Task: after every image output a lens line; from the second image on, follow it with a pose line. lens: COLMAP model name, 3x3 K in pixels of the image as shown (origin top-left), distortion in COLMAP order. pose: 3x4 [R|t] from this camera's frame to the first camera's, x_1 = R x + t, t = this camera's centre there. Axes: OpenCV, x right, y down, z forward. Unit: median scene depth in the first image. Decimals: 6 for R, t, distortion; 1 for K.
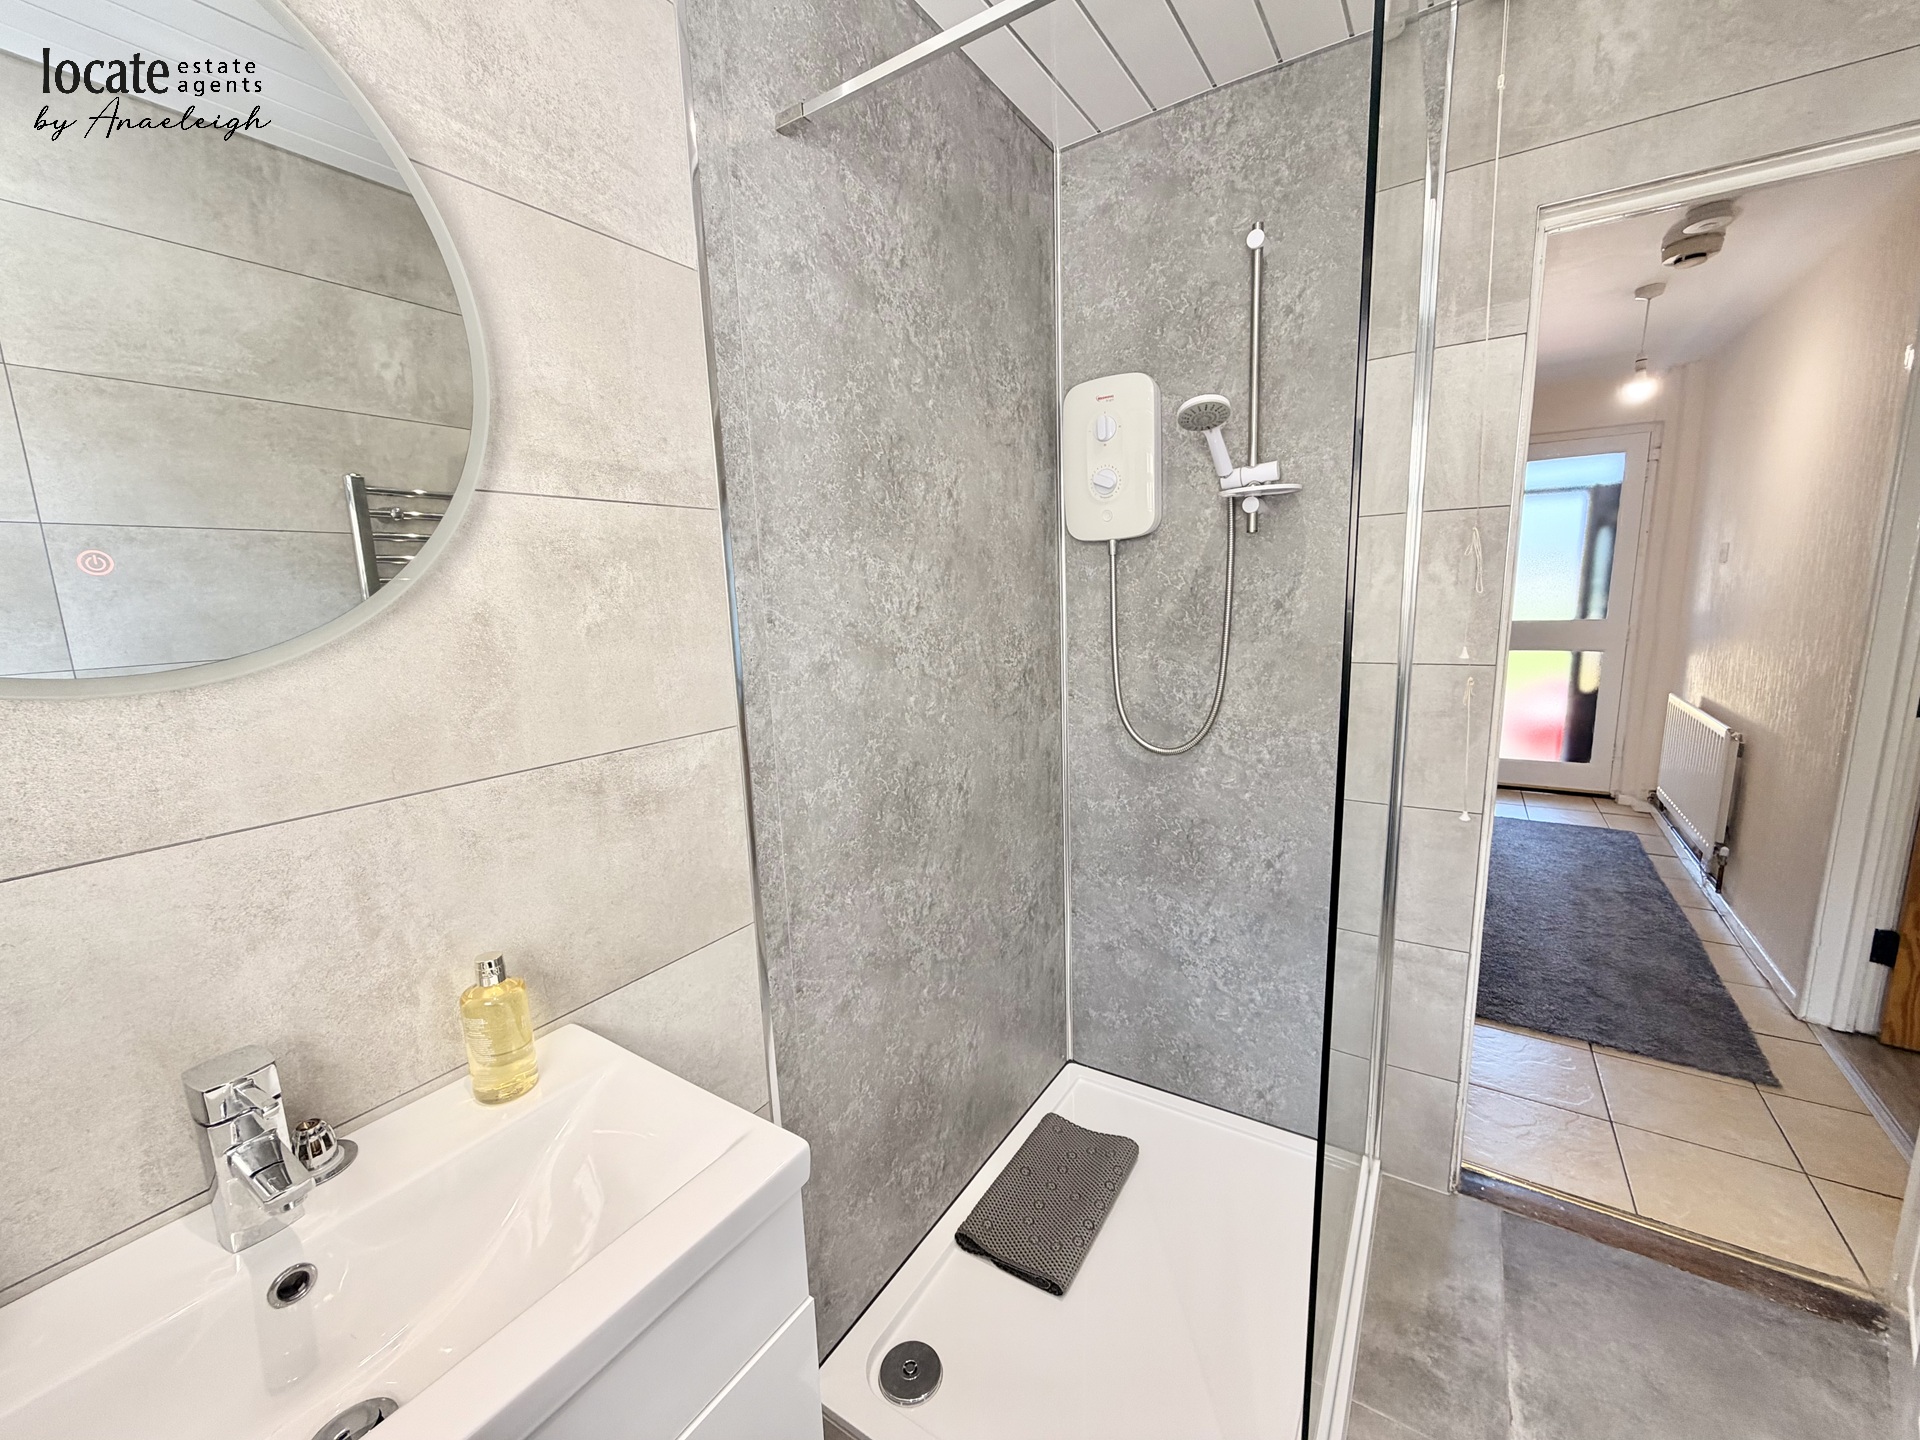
lens RADIAL K [[761.6, 0, 965.8], [0, 761.6, 717.7], [0, 0, 1]] dist [-0.001707, 0.002040]
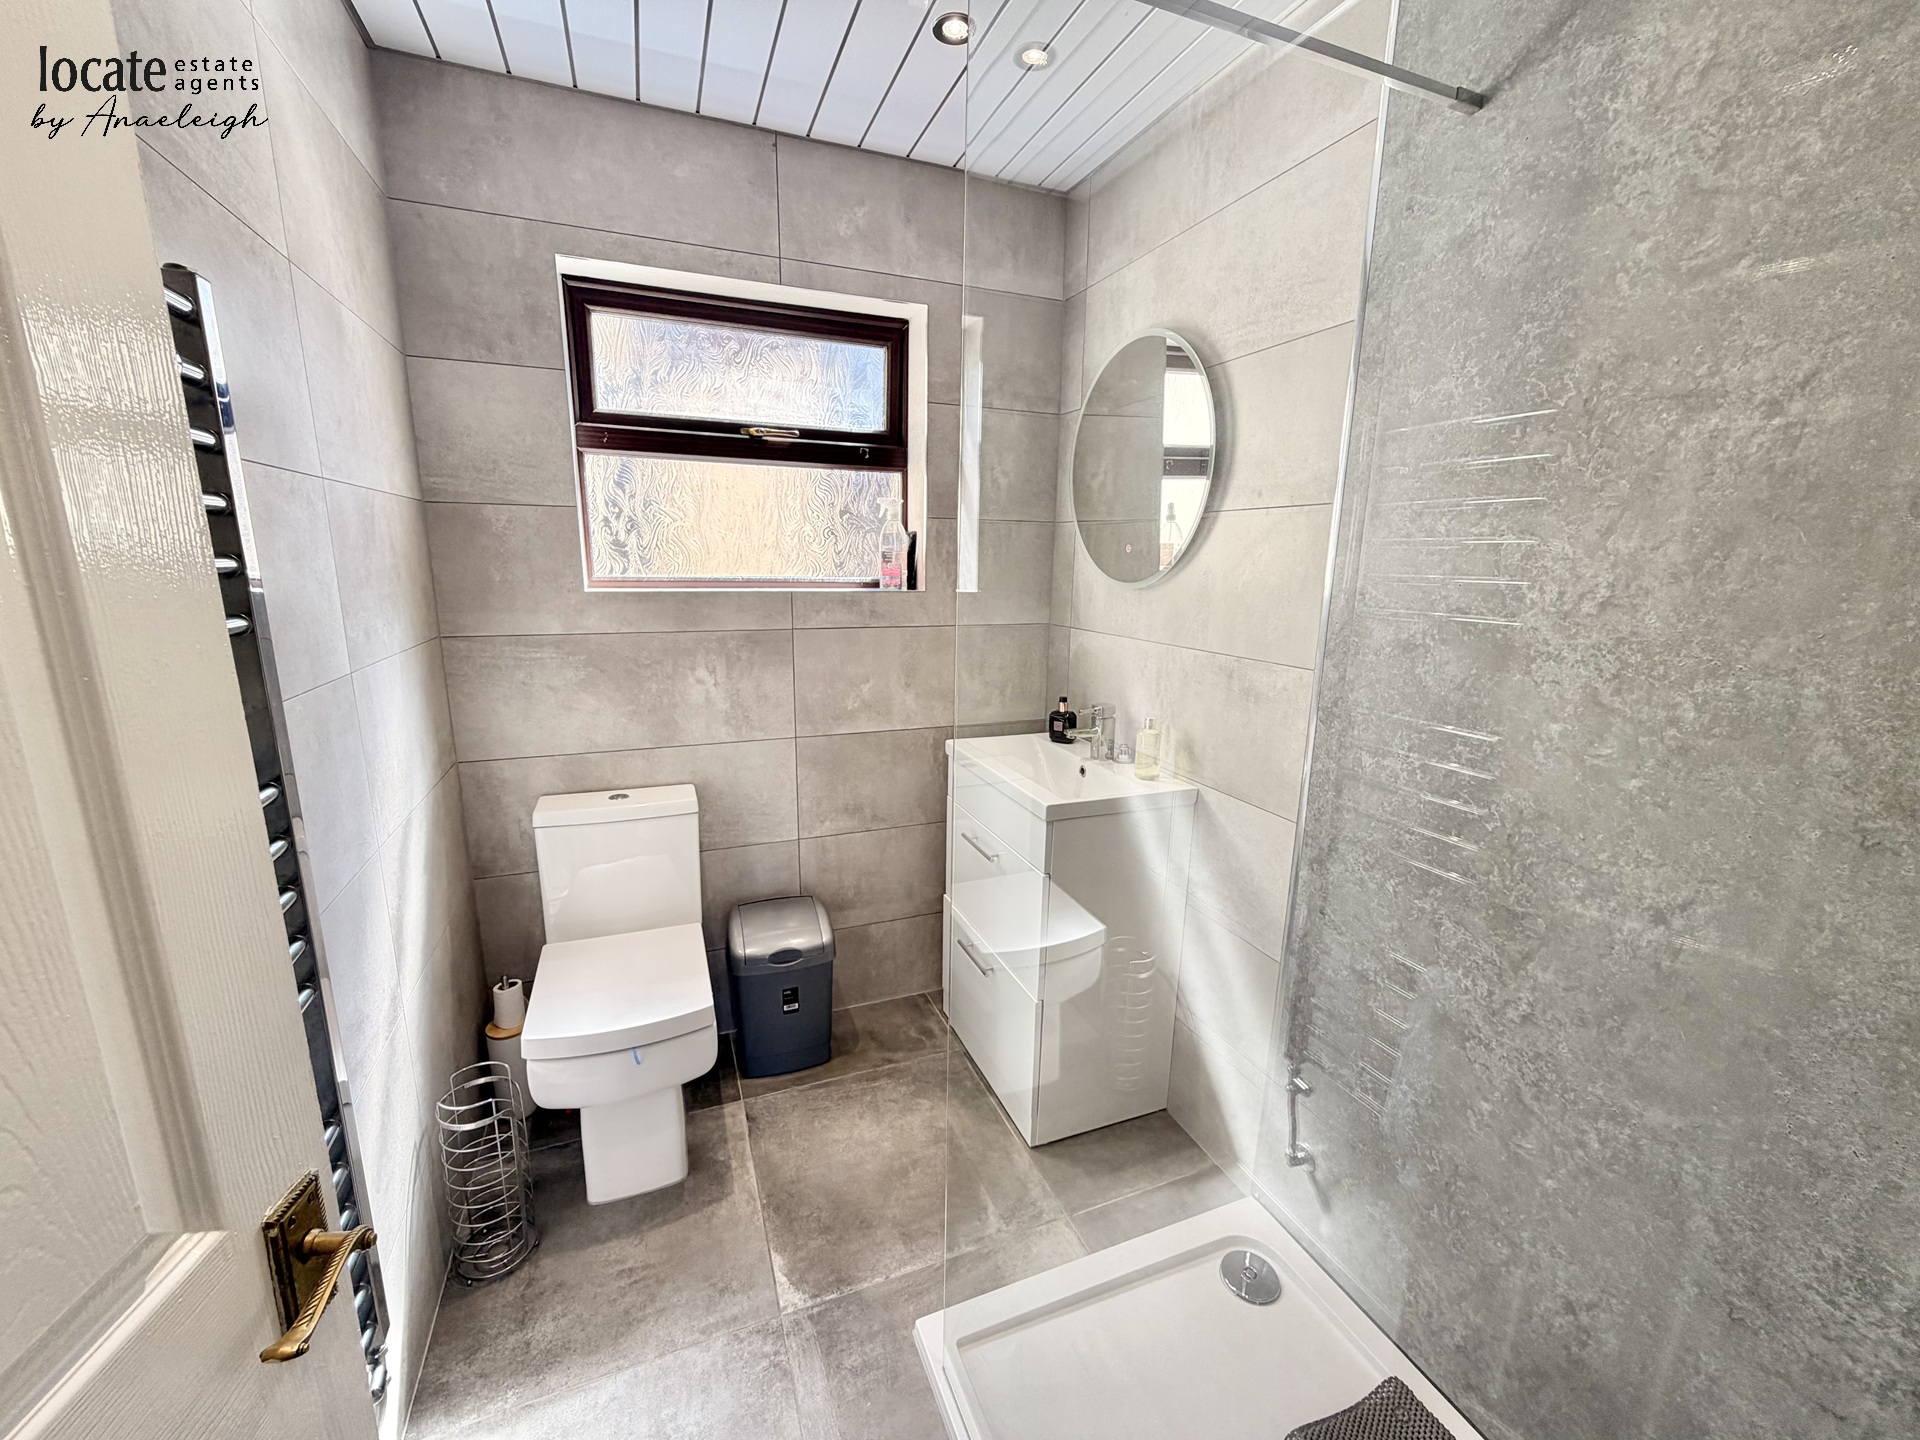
lens RADIAL K [[761.6, 0, 959.5], [0, 761.6, 716.9], [0, 0, 1]] dist [-0.001707, 0.002040]
pose [[-0.566884, 0.189587, -0.801685, 0.977574], [-0.140123, 0.936786, 0.320620, -0.219240], [0.811793, 0.294089, -0.504484, 1.055559]]
